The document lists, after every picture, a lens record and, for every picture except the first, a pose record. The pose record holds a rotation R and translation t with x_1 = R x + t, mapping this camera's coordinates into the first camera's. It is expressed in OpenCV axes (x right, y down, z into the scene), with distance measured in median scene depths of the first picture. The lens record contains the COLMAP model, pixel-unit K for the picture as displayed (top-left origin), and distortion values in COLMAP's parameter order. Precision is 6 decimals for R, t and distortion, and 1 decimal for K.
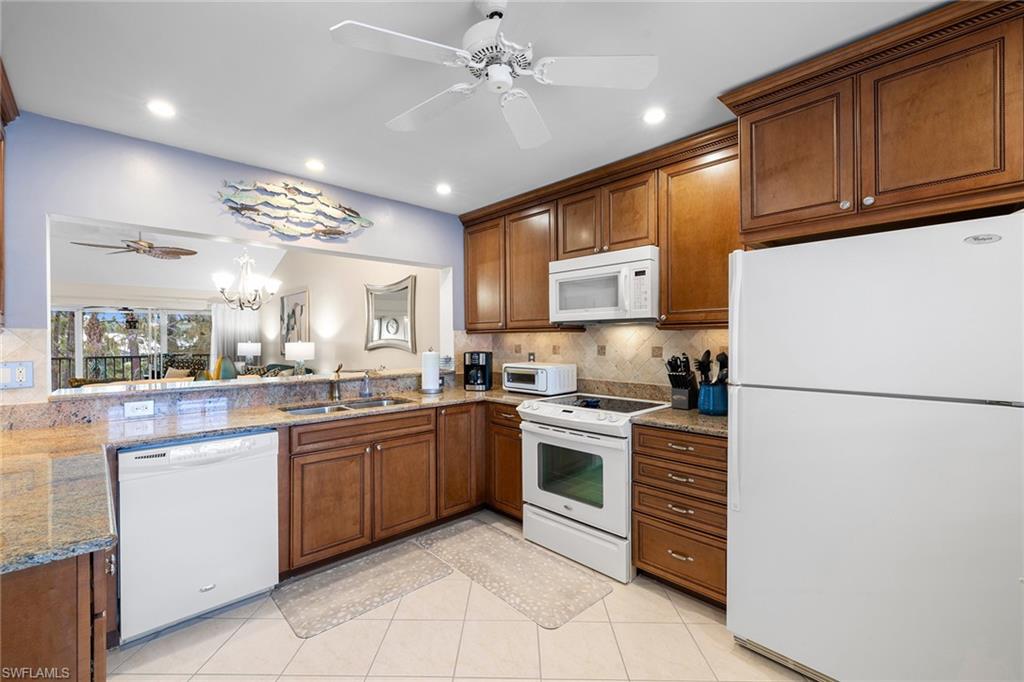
lens RADIAL K [[431.5, 0, 508.4], [0, 431.5, 340.8], [0, 0, 1]] dist [-0.001806, 0.000400]
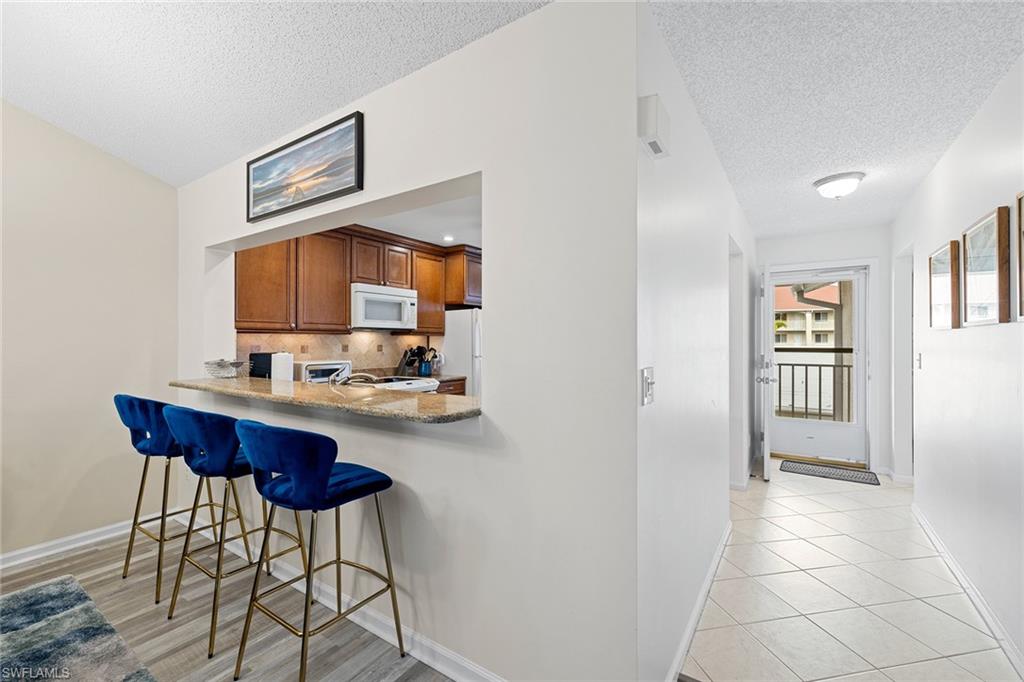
lens RADIAL K [[431.5, 0, 511.8], [0, 431.5, 338.9], [0, 0, 1]] dist [-0.001806, 0.000400]
pose [[-0.216111, 0.011481, 0.976301, -1.415992], [0.009027, 0.999912, -0.009761, 0.011968], [-0.976327, 0.006703, -0.216195, 0.883165]]
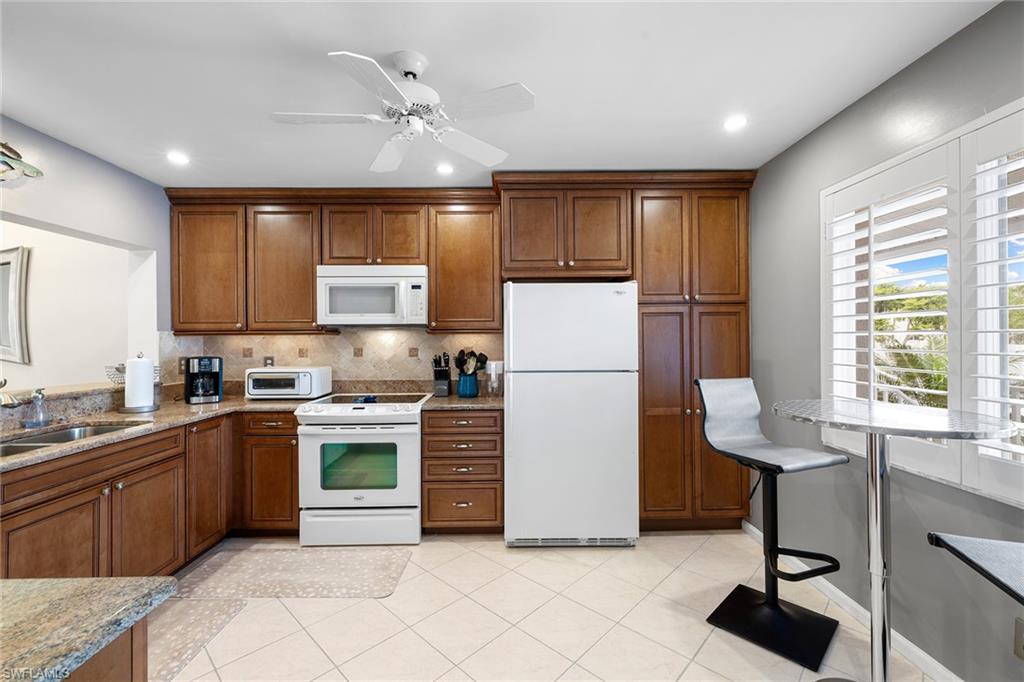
lens RADIAL K [[431.5, 0, 509.3], [0, 431.5, 338.5], [0, 0, 1]] dist [-0.001806, 0.000400]
pose [[0.679015, 0.005045, 0.734107, -0.362777], [0.005391, 0.999915, -0.011858, 0.003152], [-0.734105, 0.012009, 0.678930, -0.010335]]
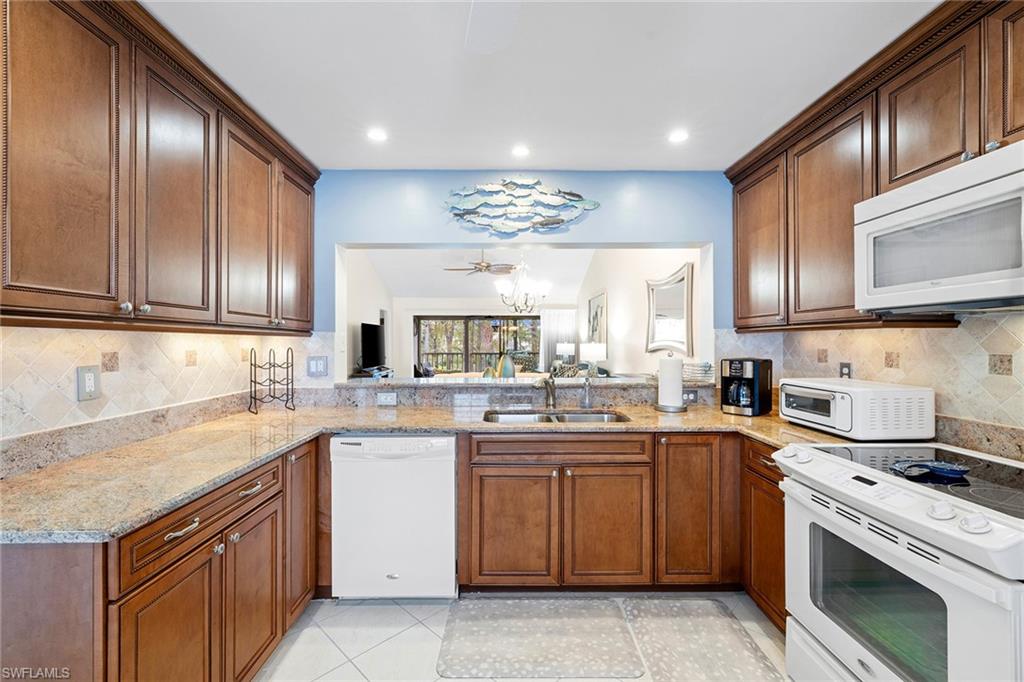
lens RADIAL K [[431.5, 0, 509.2], [0, 431.5, 342.3], [0, 0, 1]] dist [-0.001806, 0.000400]
pose [[0.732375, 0.005314, -0.680881, 0.158997], [-0.004630, 0.999985, 0.002824, -0.001644], [0.680886, 0.001084, 0.732389, 0.299634]]
